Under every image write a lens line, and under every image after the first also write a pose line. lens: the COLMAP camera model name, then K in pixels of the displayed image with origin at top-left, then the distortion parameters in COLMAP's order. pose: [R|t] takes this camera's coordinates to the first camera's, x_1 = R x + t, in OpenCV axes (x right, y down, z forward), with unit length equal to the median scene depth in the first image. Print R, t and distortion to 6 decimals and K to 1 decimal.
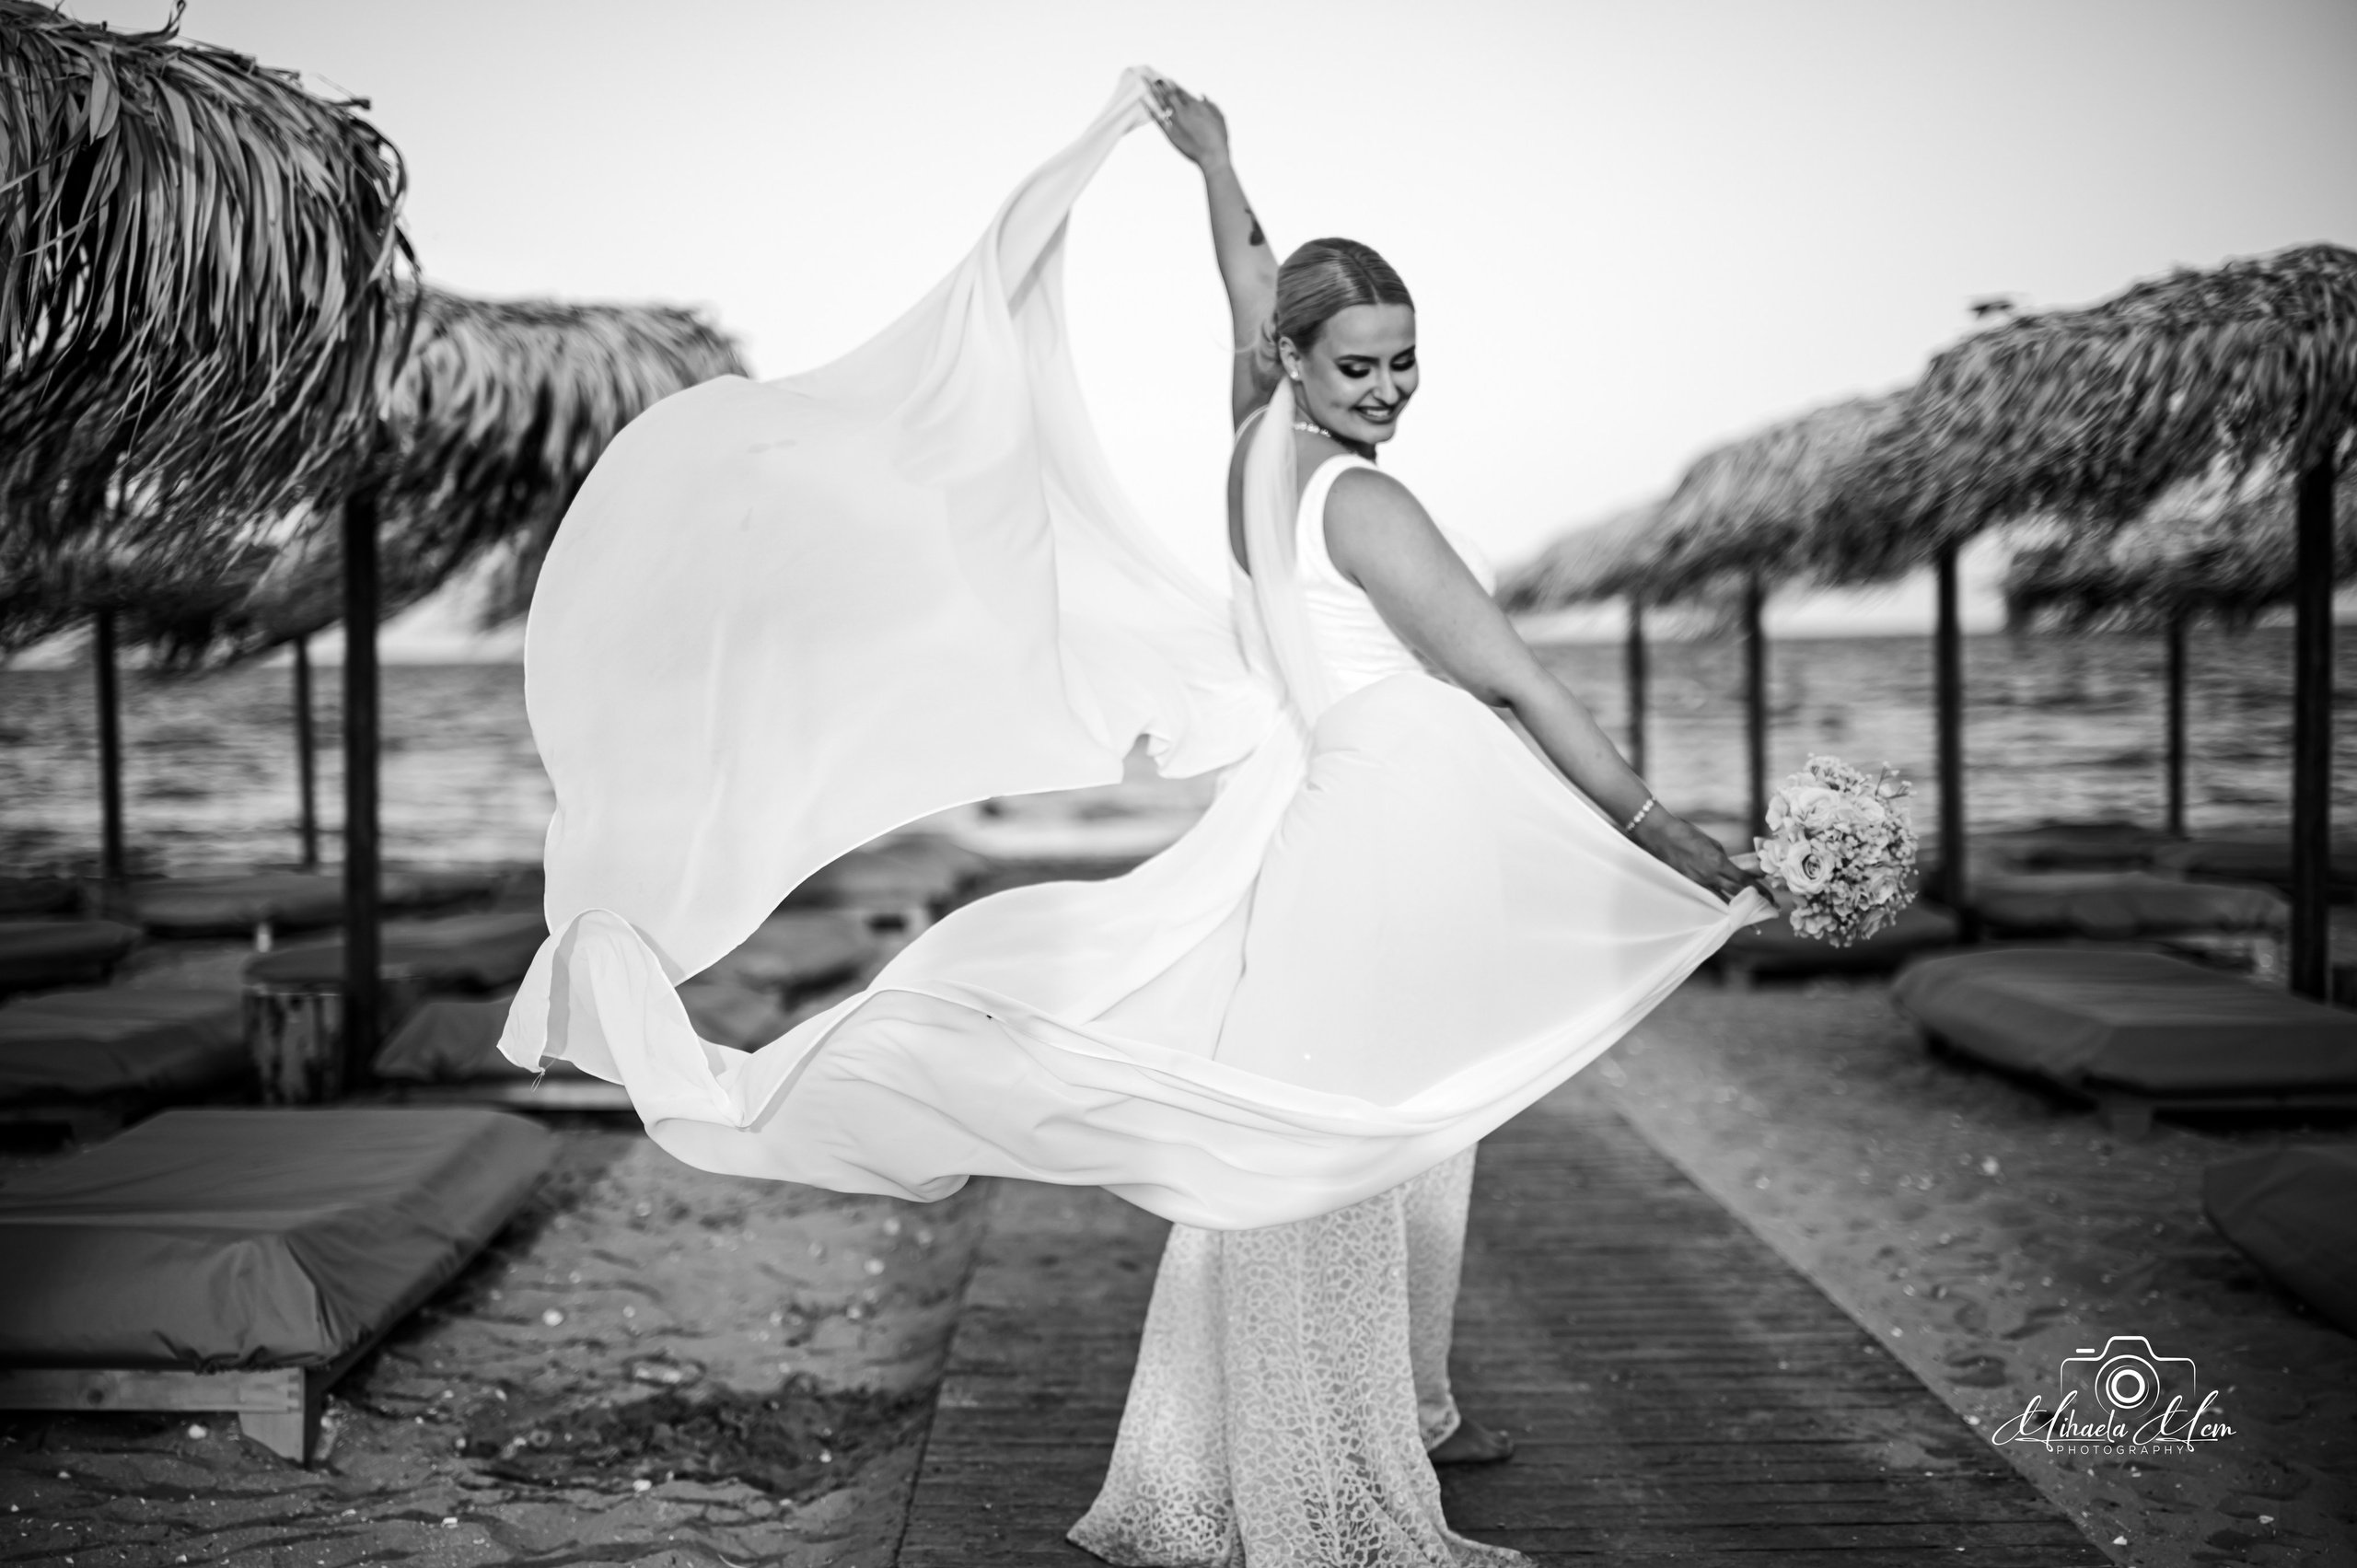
lens RADIAL K [[3317.1, 0, 1224.4], [0, 3317.1, 786.3], [0, 0, 1]] dist [-0.018196, 0.012189]
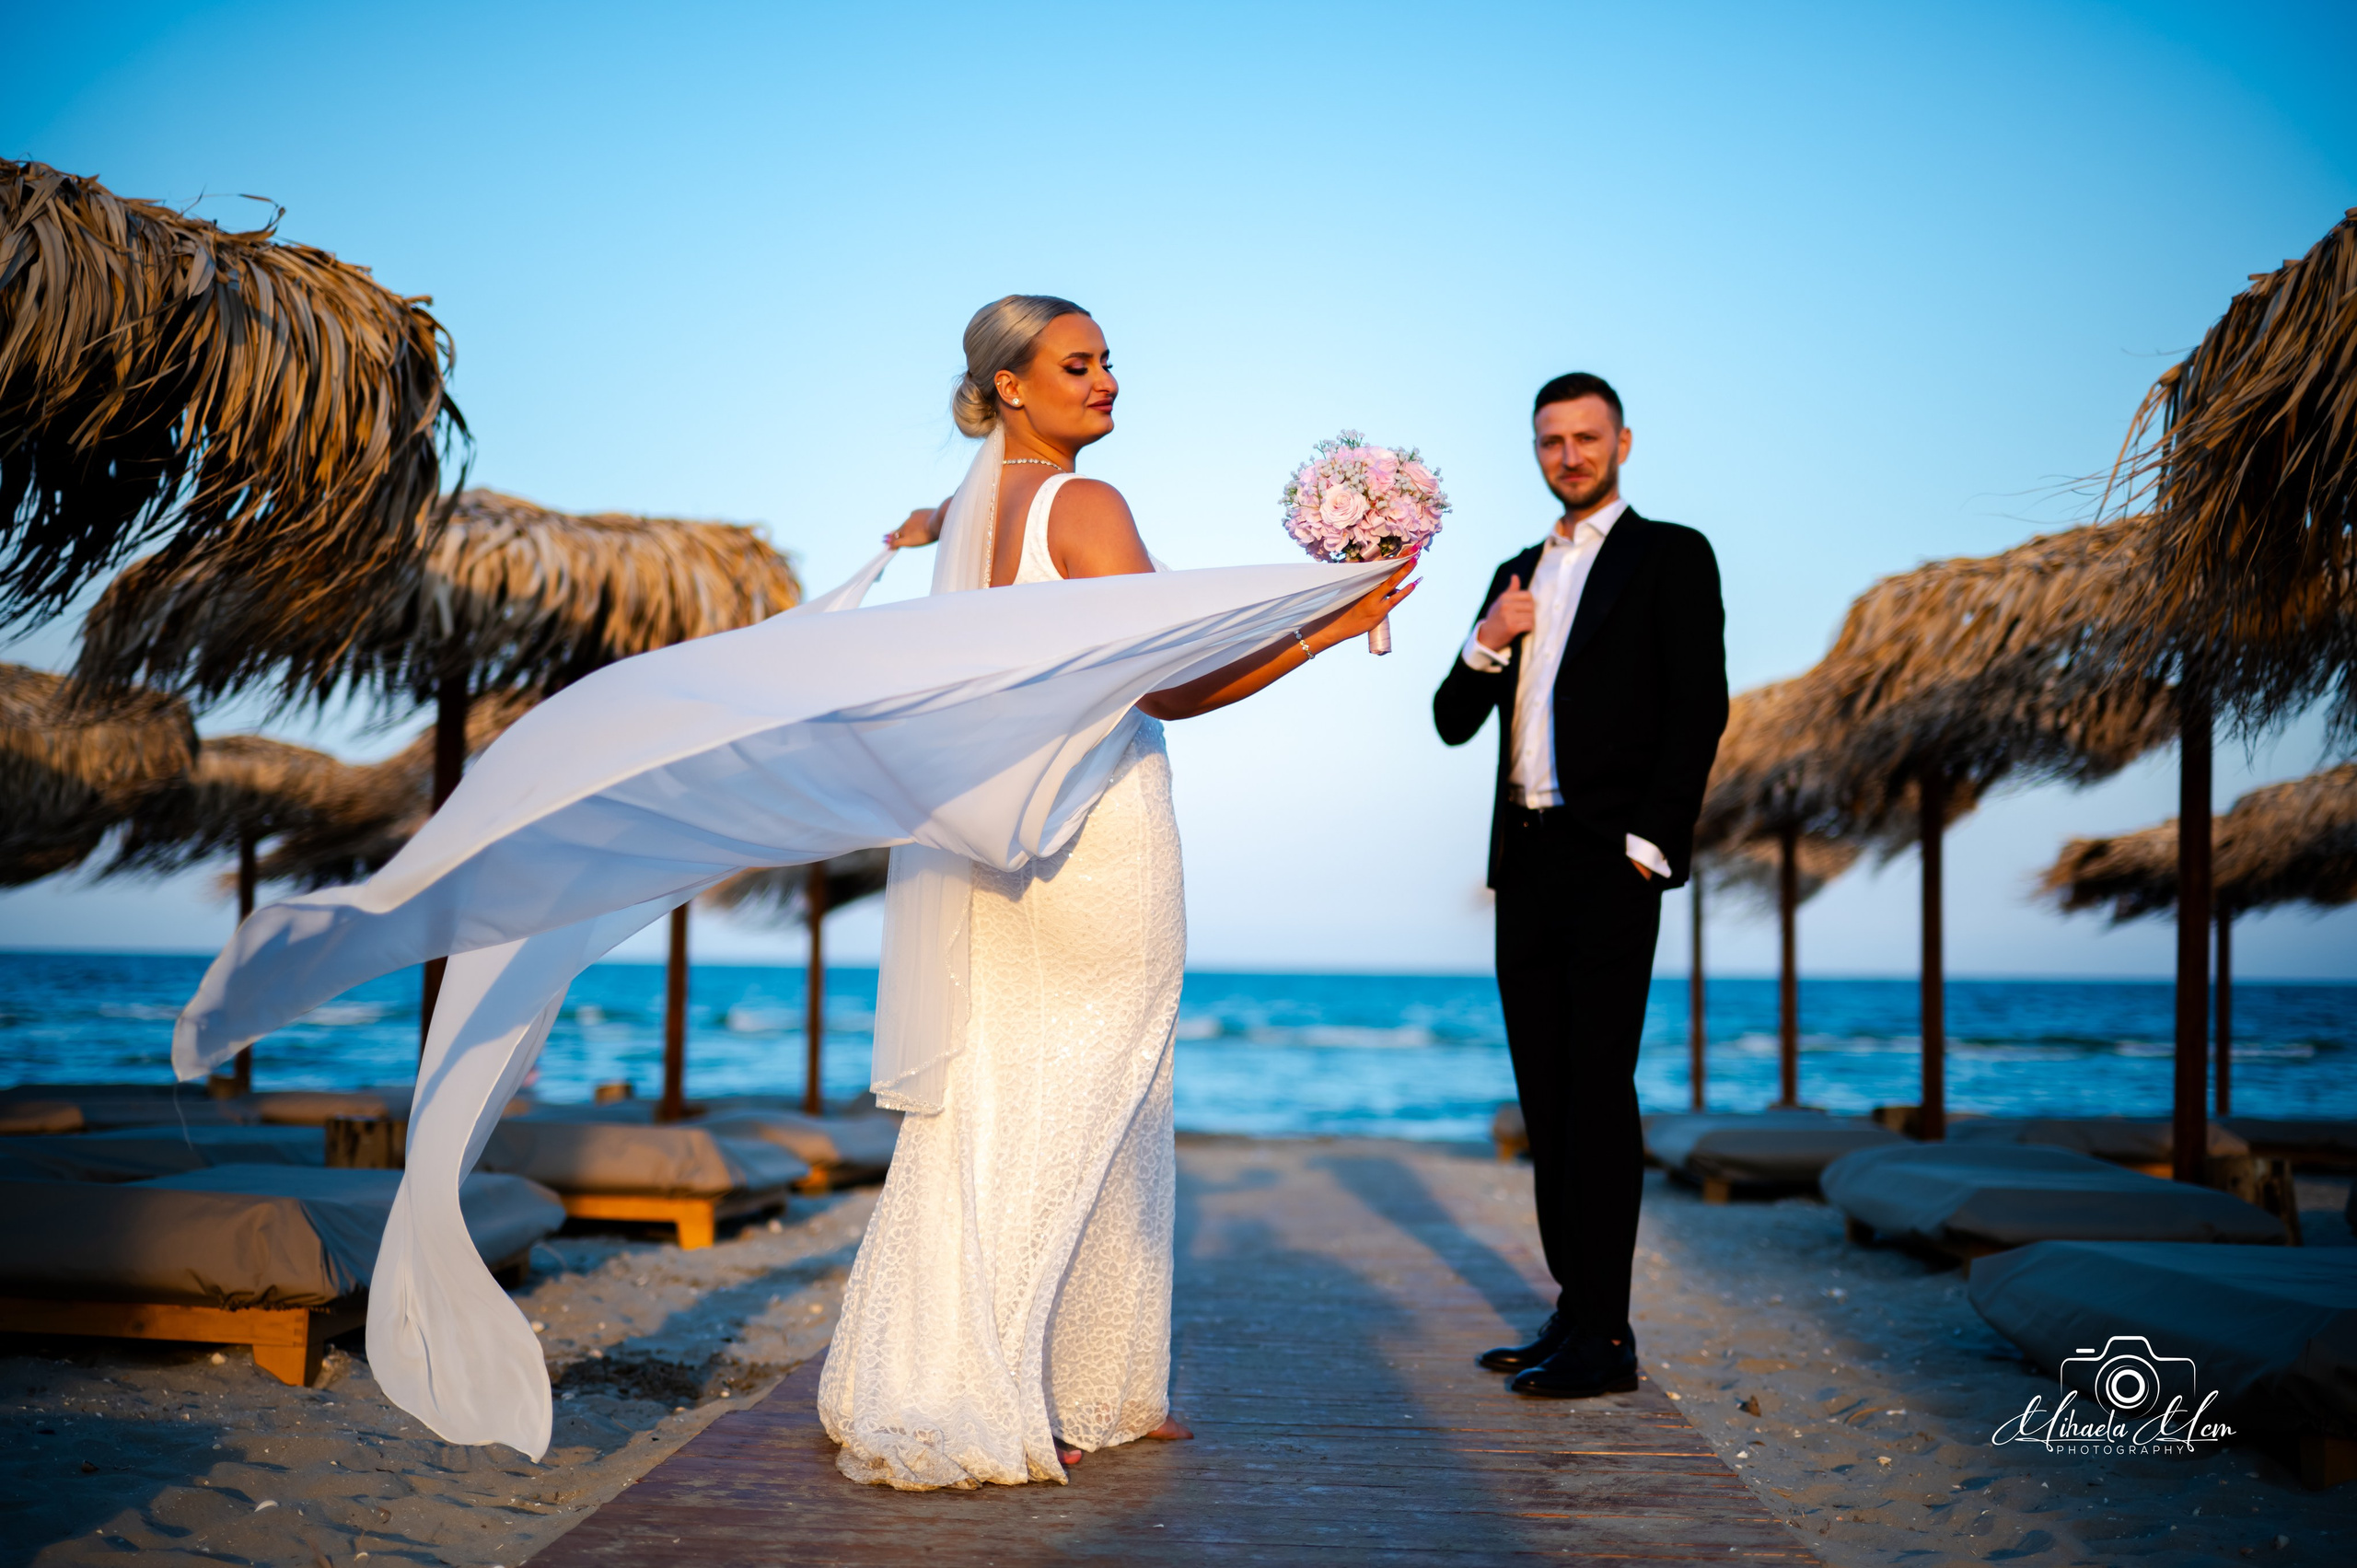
lens RADIAL K [[3260.2, 0, 1175.4], [0, 3260.2, 791.9], [0, 0, 1]] dist [-0.008863, -0.025878]
pose [[0.997978, 0.030693, -0.055661, 0.099761], [-0.035603, 0.995353, -0.089474, 0.081816], [0.052656, 0.091275, 0.994433, -0.187930]]
